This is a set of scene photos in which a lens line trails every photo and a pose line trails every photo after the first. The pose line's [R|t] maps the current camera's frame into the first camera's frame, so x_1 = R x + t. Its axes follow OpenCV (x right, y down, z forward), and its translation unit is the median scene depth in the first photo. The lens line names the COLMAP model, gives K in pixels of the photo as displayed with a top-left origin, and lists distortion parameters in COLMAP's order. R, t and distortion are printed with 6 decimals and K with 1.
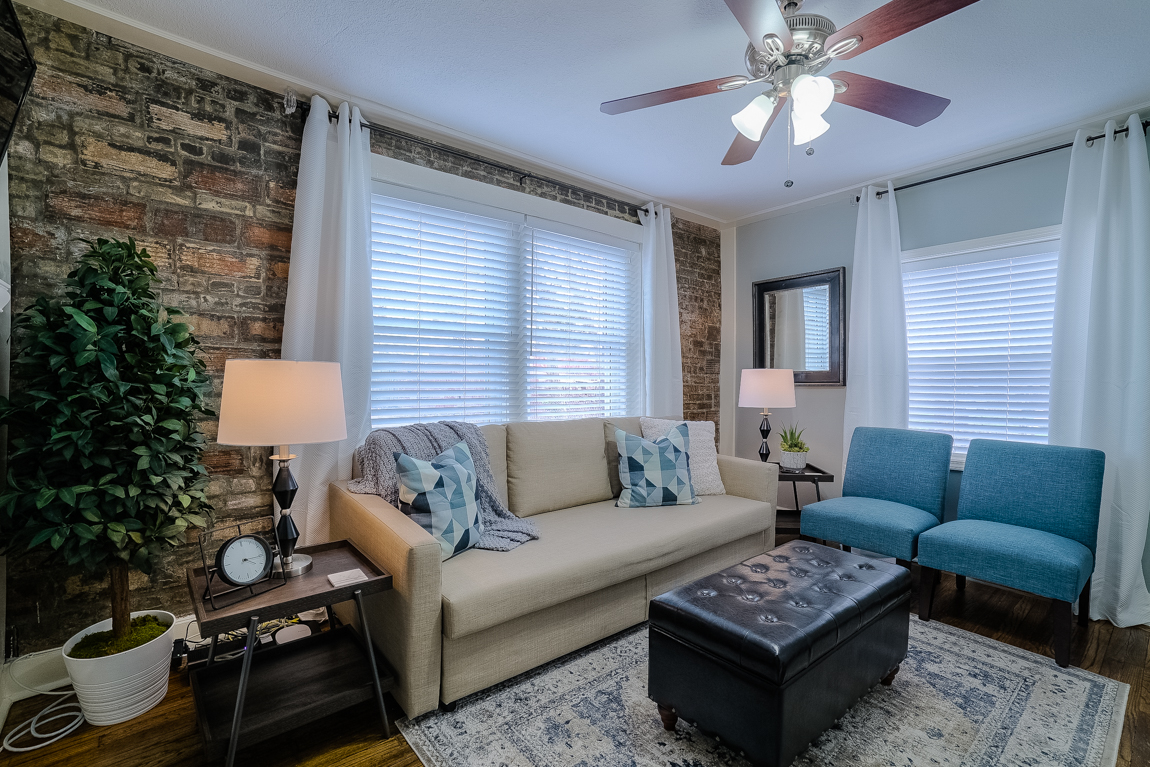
lens RADIAL K [[533.0, 0, 575.0], [0, 533.0, 383.5], [0, 0, 1]] dist [-0.000015, 0.001109]
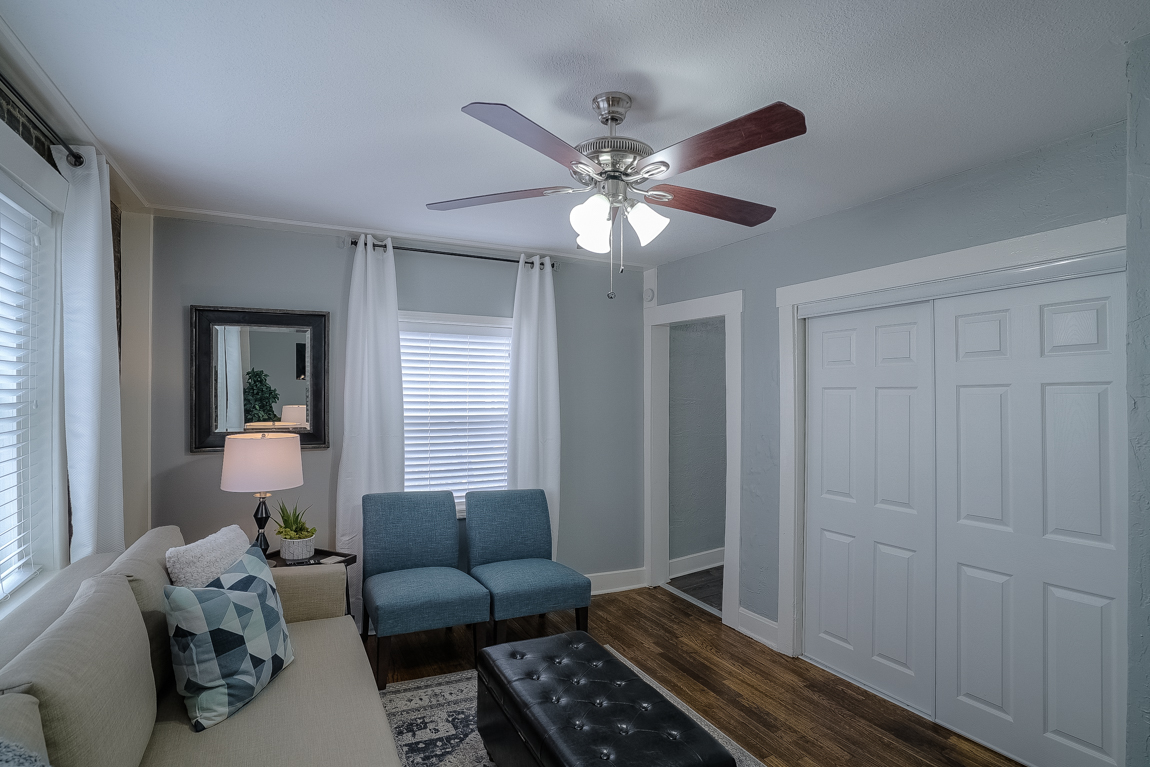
lens RADIAL K [[554.4, 0, 575.0], [0, 554.4, 383.5], [0, 0, 1]] dist [-0.057439, 0.000464]
pose [[0.228329, 0.019799, 0.973383, -0.357207], [-0.001749, 0.999800, -0.019926, -0.106779], [-0.973583, 0.002847, 0.228318, 0.515579]]
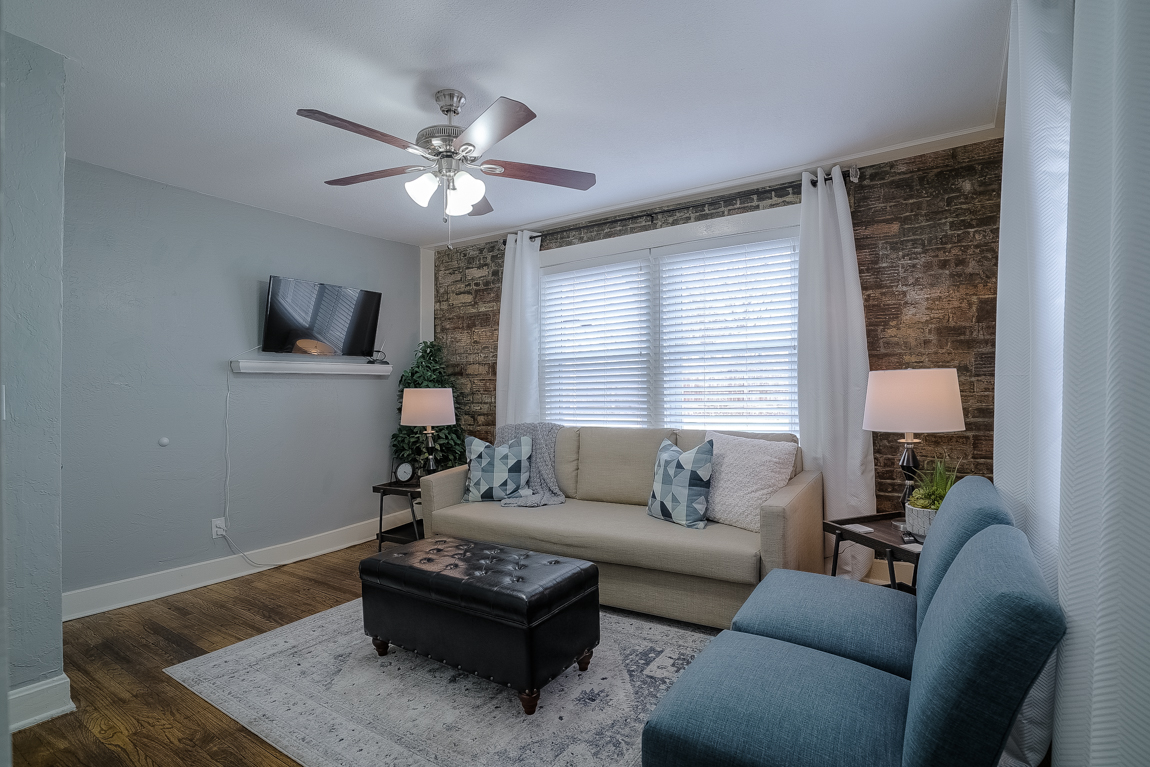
lens RADIAL K [[533.0, 0, 575.0], [0, 533.0, 383.5], [0, 0, 1]] dist [-0.000015, 0.001109]
pose [[0.323262, -0.021346, -0.946069, 1.048041], [0.013953, 0.999744, -0.017789, -0.007763], [0.946207, -0.007450, 0.323477, 0.525242]]
